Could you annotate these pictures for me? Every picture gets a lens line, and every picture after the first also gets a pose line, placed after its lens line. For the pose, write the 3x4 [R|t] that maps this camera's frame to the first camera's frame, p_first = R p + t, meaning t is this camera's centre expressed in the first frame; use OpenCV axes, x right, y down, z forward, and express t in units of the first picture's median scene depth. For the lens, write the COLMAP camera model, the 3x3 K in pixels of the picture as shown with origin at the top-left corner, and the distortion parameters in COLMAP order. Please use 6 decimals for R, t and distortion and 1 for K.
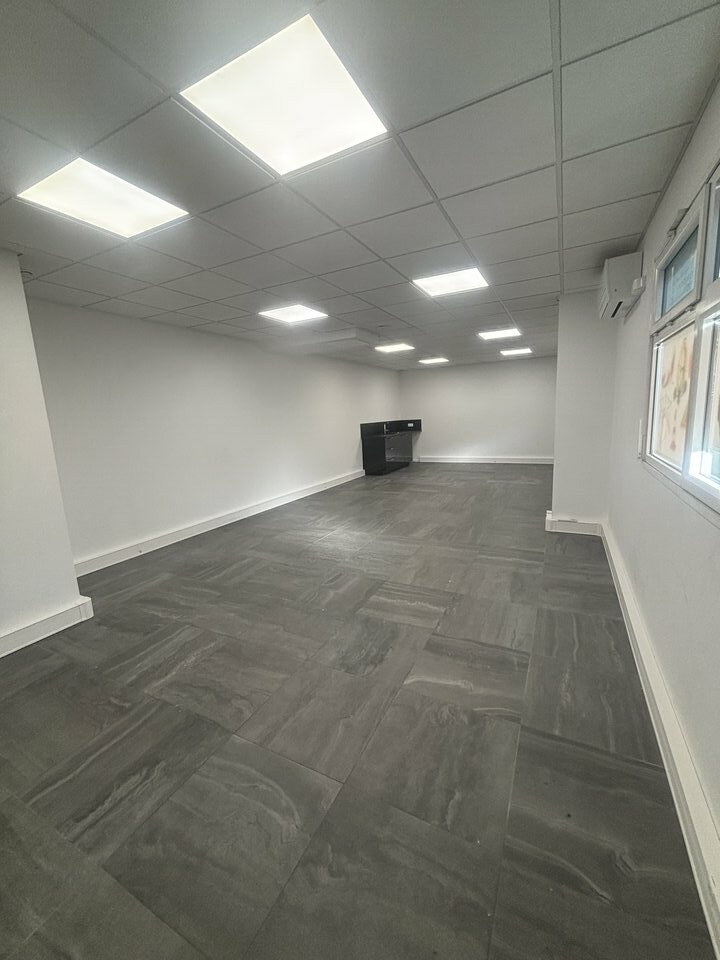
lens RADIAL K [[388.1, 0, 360.0], [0, 388.1, 480.0], [0, 0, 1]] dist [-0.001471, 0.000563]
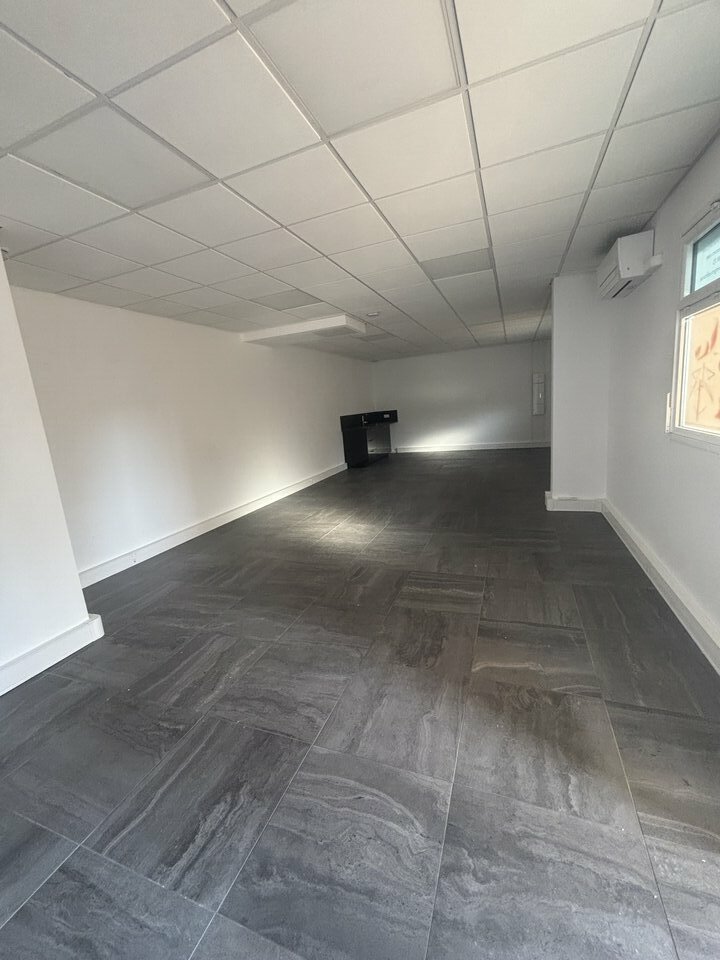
lens RADIAL K [[388.1, 0, 360.0], [0, 388.1, 480.0], [0, 0, 1]] dist [-0.001471, 0.000563]
pose [[0.993684, -0.057241, 0.096521, -0.185482], [0.055972, 0.998307, 0.015808, 0.011027], [-0.097262, -0.010306, 0.995205, 0.051160]]
